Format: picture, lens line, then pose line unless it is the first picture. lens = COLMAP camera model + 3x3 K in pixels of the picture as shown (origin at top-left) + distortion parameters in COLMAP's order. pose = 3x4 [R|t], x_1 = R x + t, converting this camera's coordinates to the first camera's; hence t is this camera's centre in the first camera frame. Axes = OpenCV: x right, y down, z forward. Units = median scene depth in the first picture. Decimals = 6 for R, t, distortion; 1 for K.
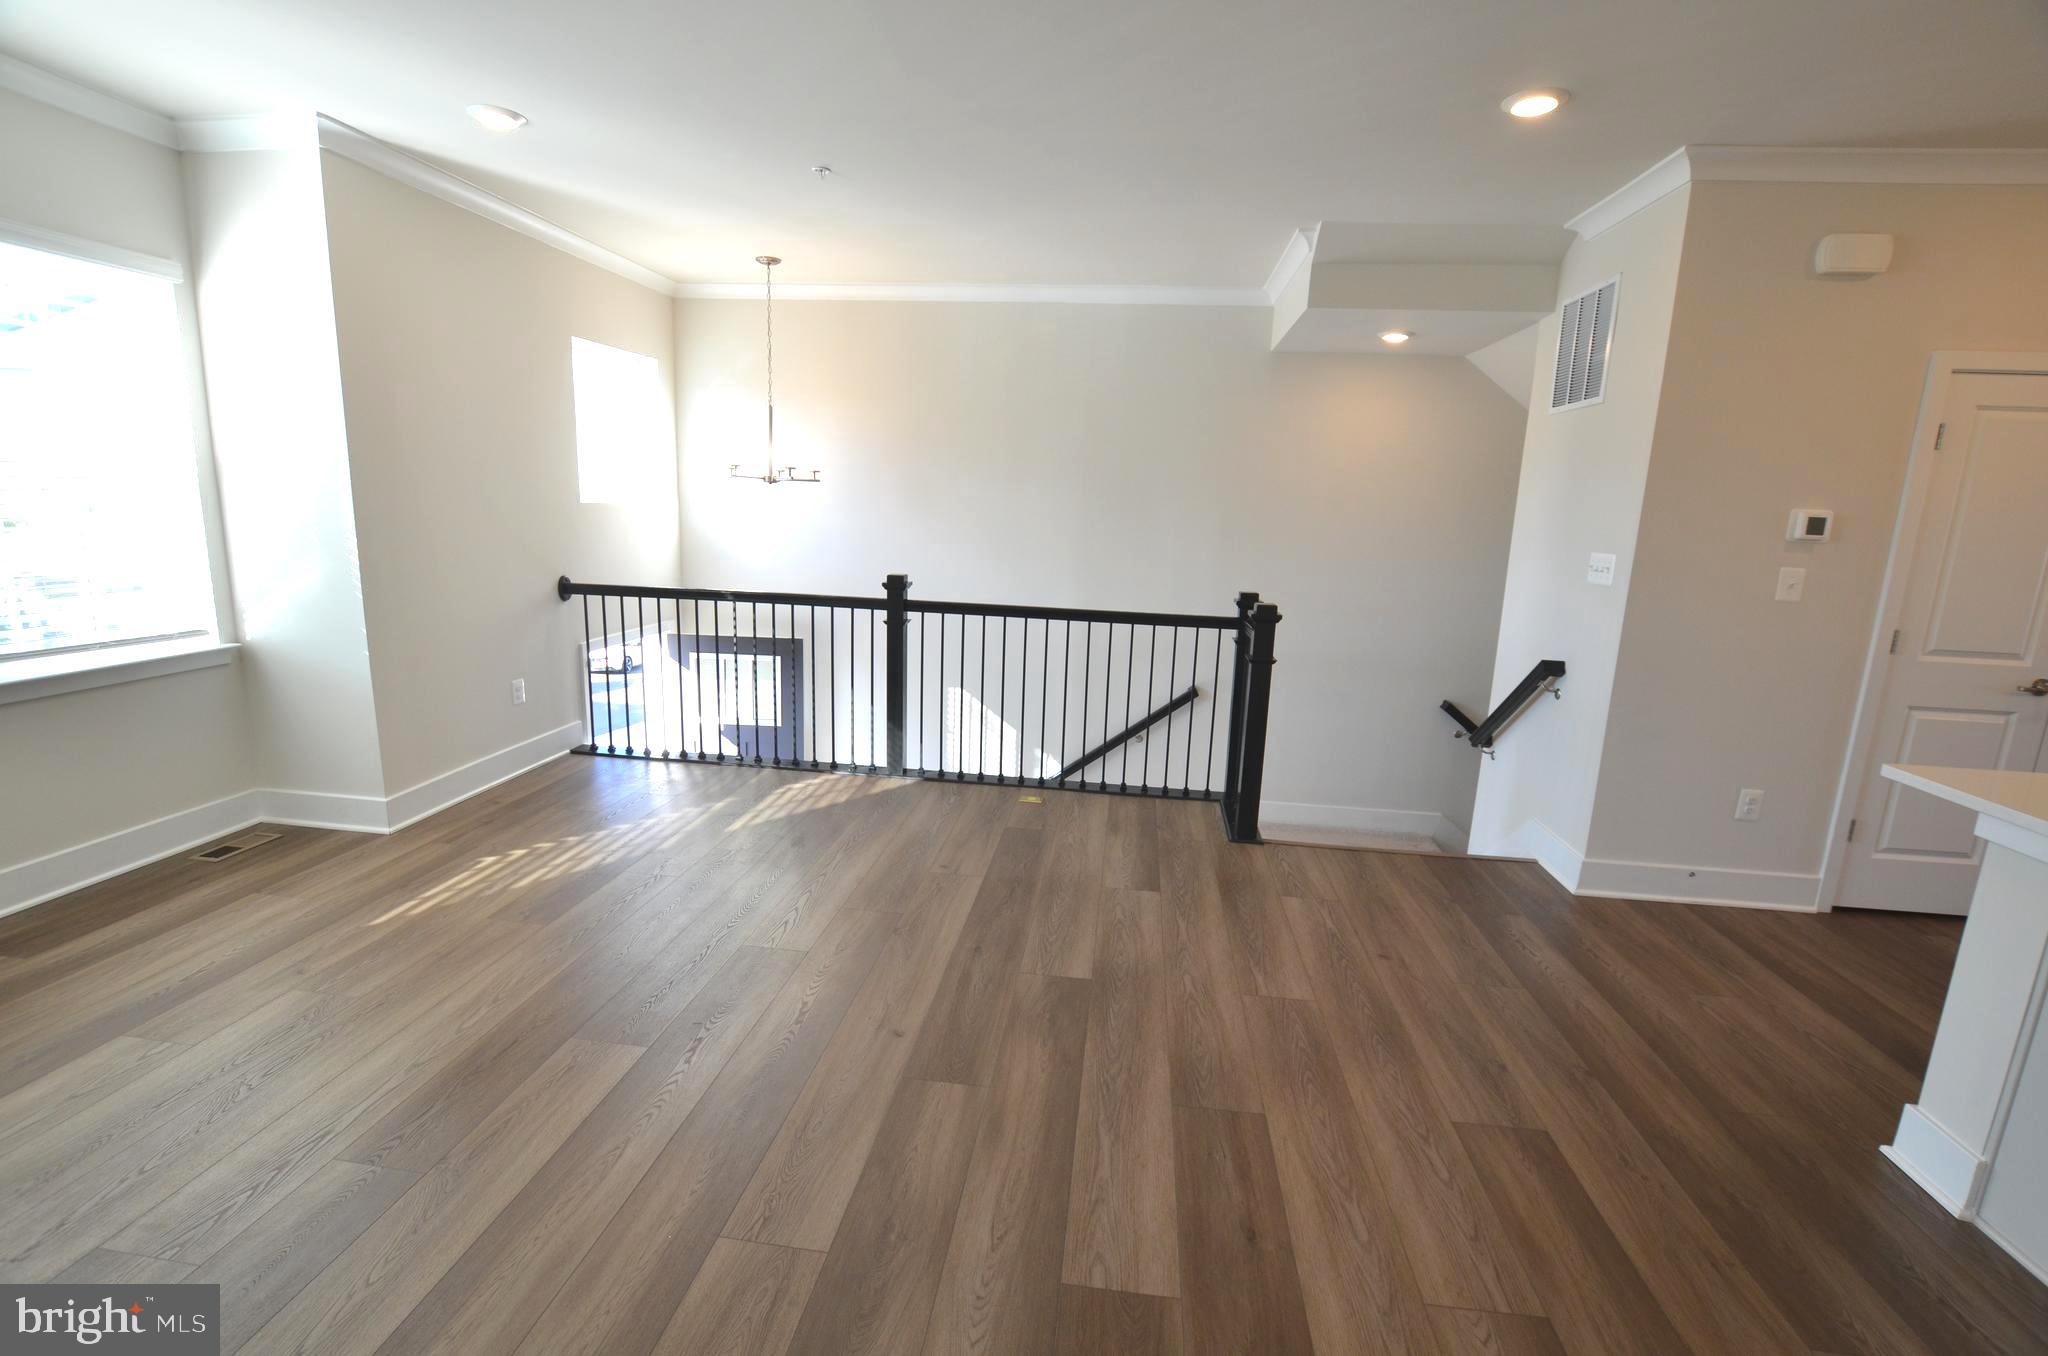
lens RADIAL K [[899.4, 0, 1030.1], [0, 899.4, 670.9], [0, 0, 1]] dist [-0.028395, 0.002974]
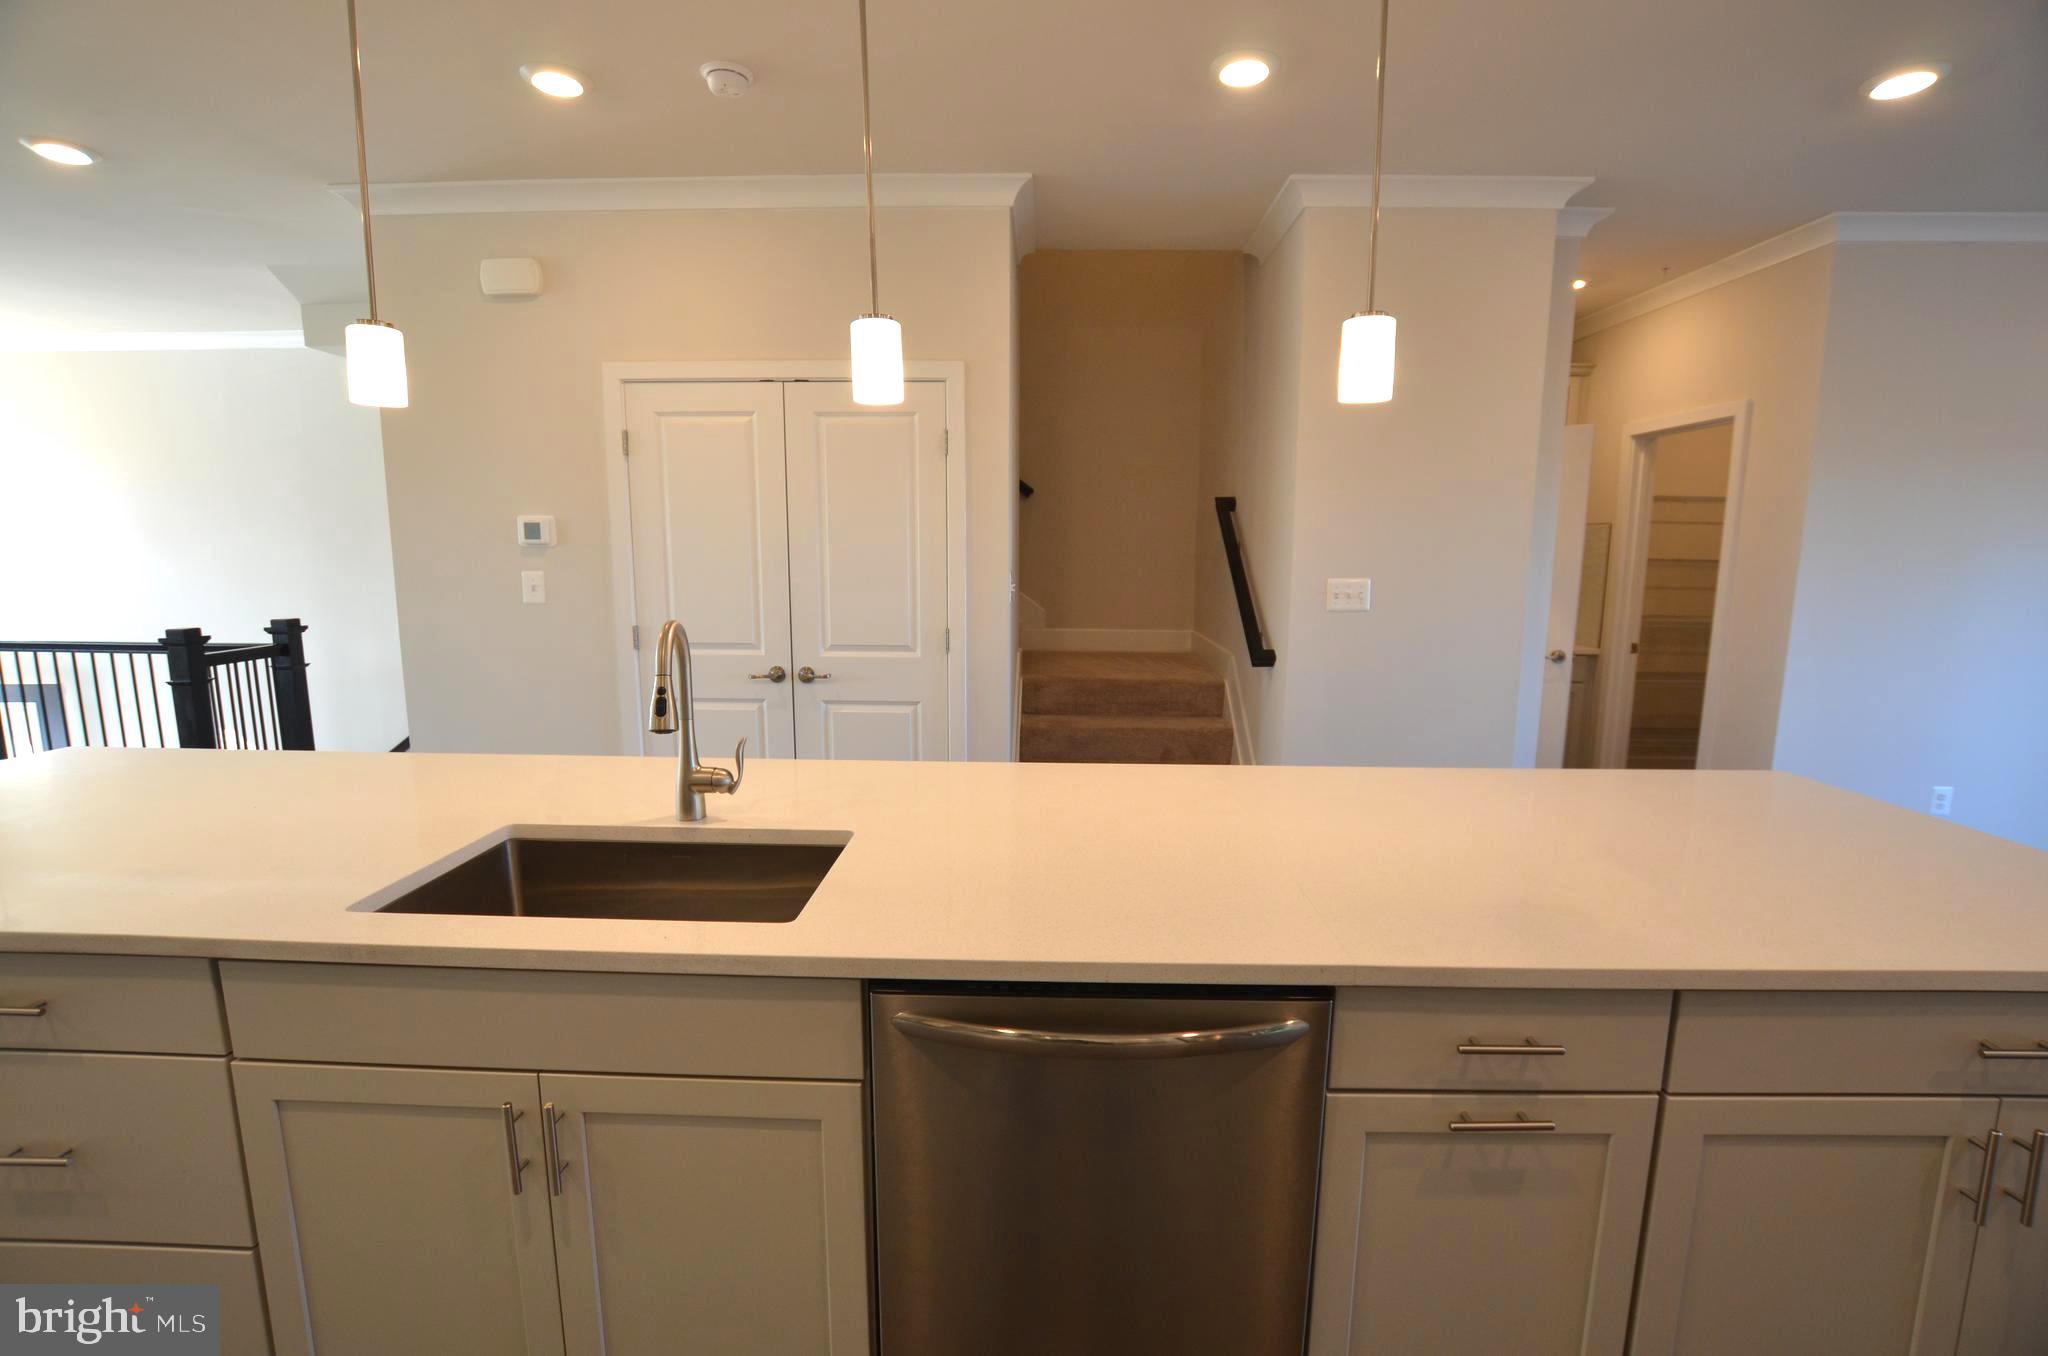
lens RADIAL K [[899.4, 0, 1015.0], [0, 899.4, 677.0], [0, 0, 1]] dist [-0.028395, 0.002974]
pose [[0.995819, -0.041648, 0.081300, 1.080103], [0.045112, 0.998130, -0.041245, 0.063455], [-0.079430, 0.044740, 0.995836, -0.081032]]
